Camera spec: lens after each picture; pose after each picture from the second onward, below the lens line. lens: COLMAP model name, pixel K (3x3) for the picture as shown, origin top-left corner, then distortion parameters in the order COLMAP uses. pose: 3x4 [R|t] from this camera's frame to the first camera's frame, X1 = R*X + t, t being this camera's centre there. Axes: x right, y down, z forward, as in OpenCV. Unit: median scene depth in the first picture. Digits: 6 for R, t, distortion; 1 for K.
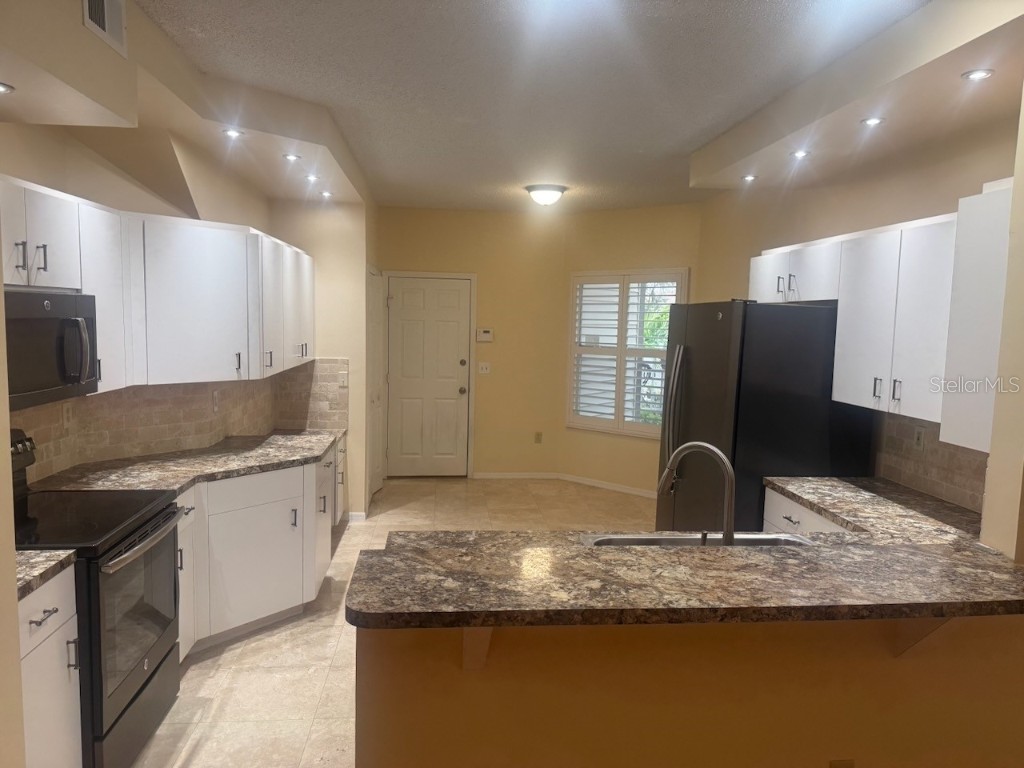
lens RADIAL K [[715.4, 0, 512.0], [0, 715.4, 384.0], [0, 0, 1]] dist [0.097521, -0.120807]
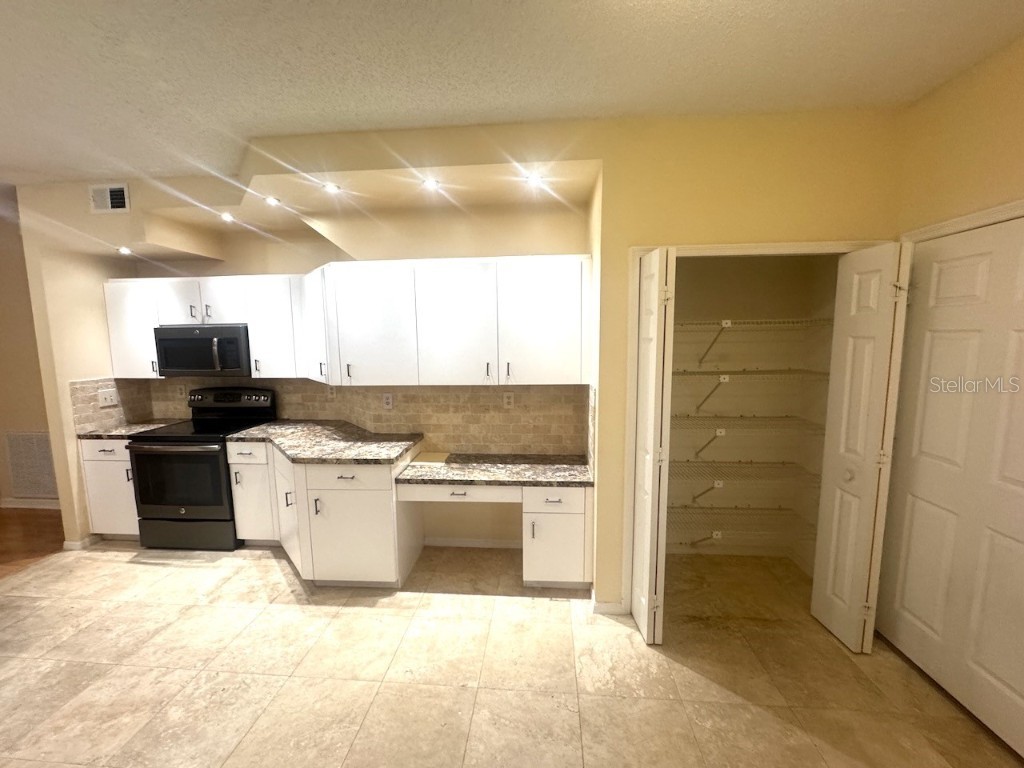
lens RADIAL K [[409.8, 0, 512.0], [0, 409.8, 384.0], [0, 0, 1]] dist [-0.003886, -0.000294]
pose [[-0.178987, 0.094662, -0.979287, 0.194511], [-0.084288, 0.990226, 0.111125, -0.078226], [0.980234, 0.102432, -0.169259, 0.988179]]
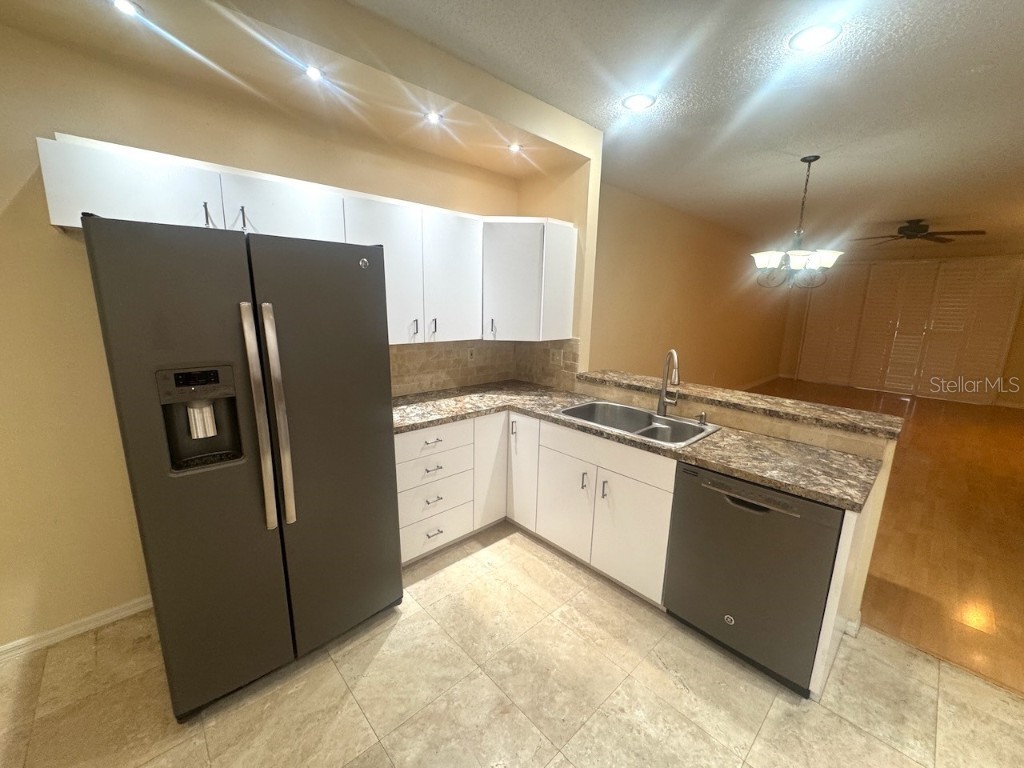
lens RADIAL K [[406.7, 0, 512.0], [0, 406.7, 384.0], [0, 0, 1]] dist [-0.001819, -0.000081]
pose [[-0.605409, -0.195157, 0.771618, -0.123787], [0.036726, 0.961591, 0.272020, -0.053167], [-0.795067, 0.193021, -0.574988, 0.745318]]
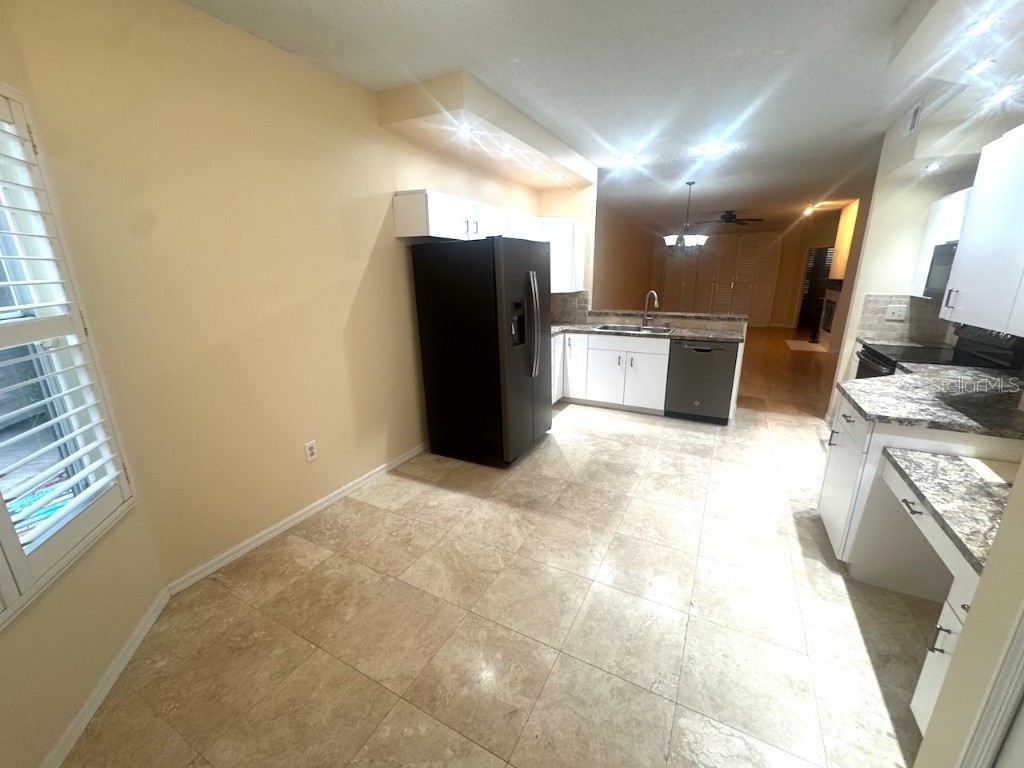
lens RADIAL K [[409.8, 0, 512.0], [0, 409.8, 384.0], [0, 0, 1]] dist [-0.003886, -0.000294]
pose [[-0.832756, -0.162932, 0.529122, -0.127289], [0.040225, 0.935383, 0.351340, -0.092440], [-0.552177, 0.313864, -0.772393, 1.207199]]
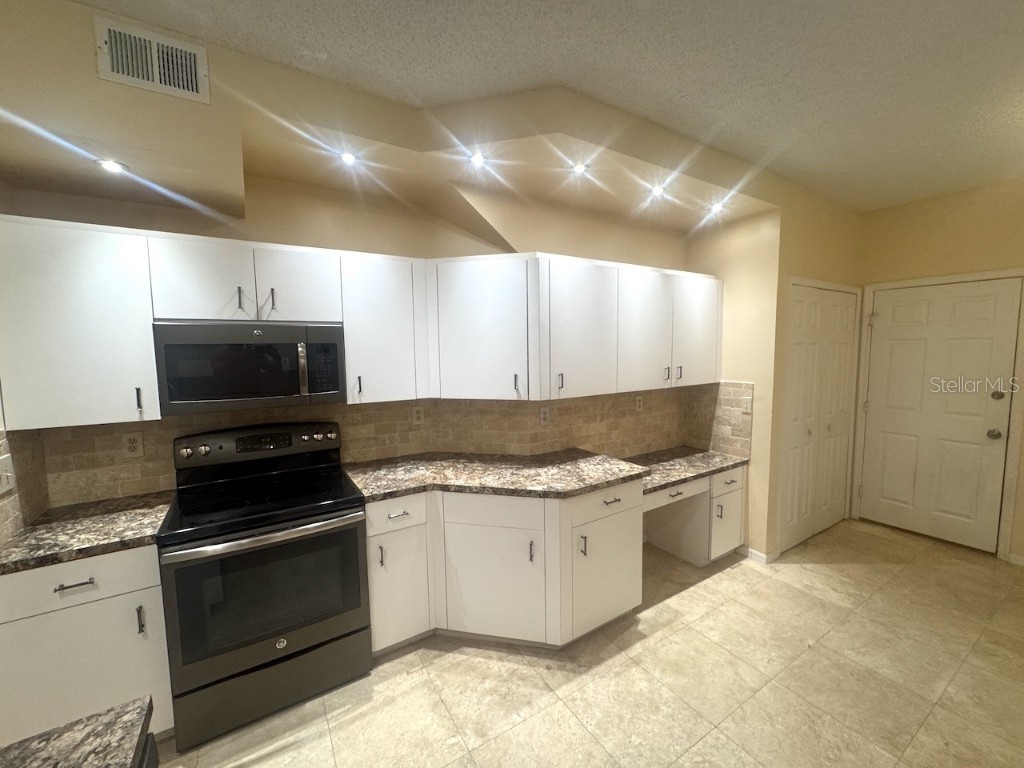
lens RADIAL K [[409.8, 0, 512.0], [0, 409.8, 384.0], [0, 0, 1]] dist [-0.003886, -0.000294]
pose [[0.441440, 0.049154, -0.895943, 0.103131], [-0.059316, 0.997913, 0.025523, -0.029316], [0.895328, 0.041876, 0.443435, 0.494641]]
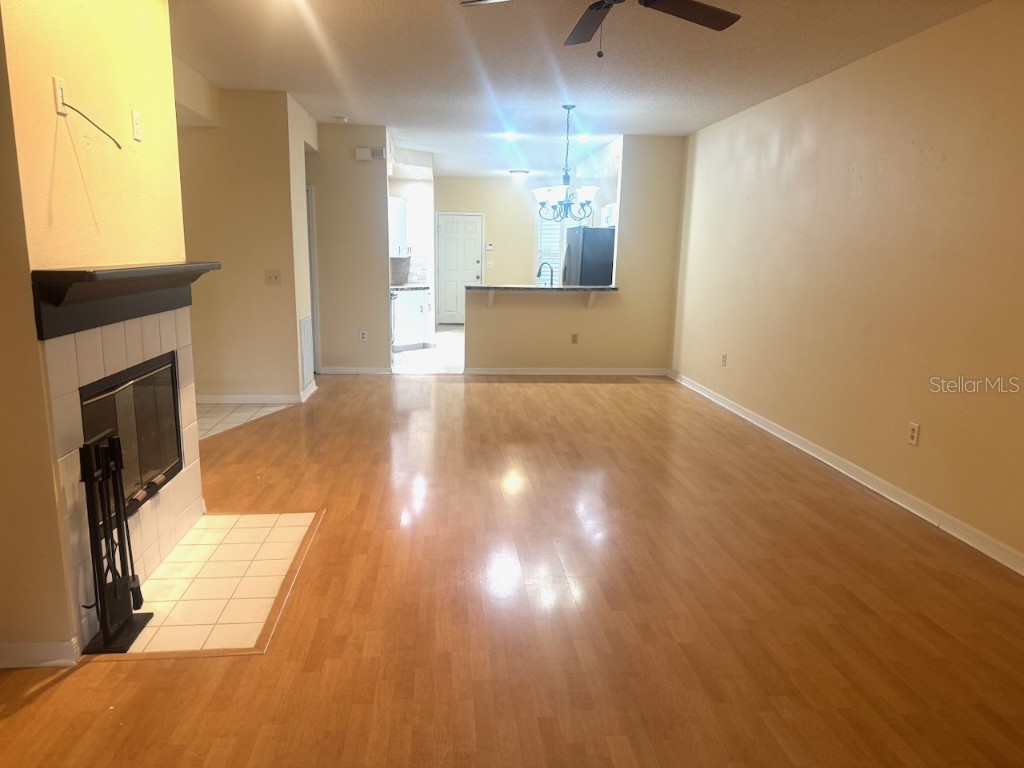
lens RADIAL K [[715.4, 0, 512.0], [0, 715.4, 384.0], [0, 0, 1]] dist [0.097521, -0.120807]
pose [[0.999976, -0.002677, -0.006430, 0.039107], [0.003275, 0.995483, 0.094883, 0.140561], [0.006147, -0.094902, 0.995468, -1.134049]]
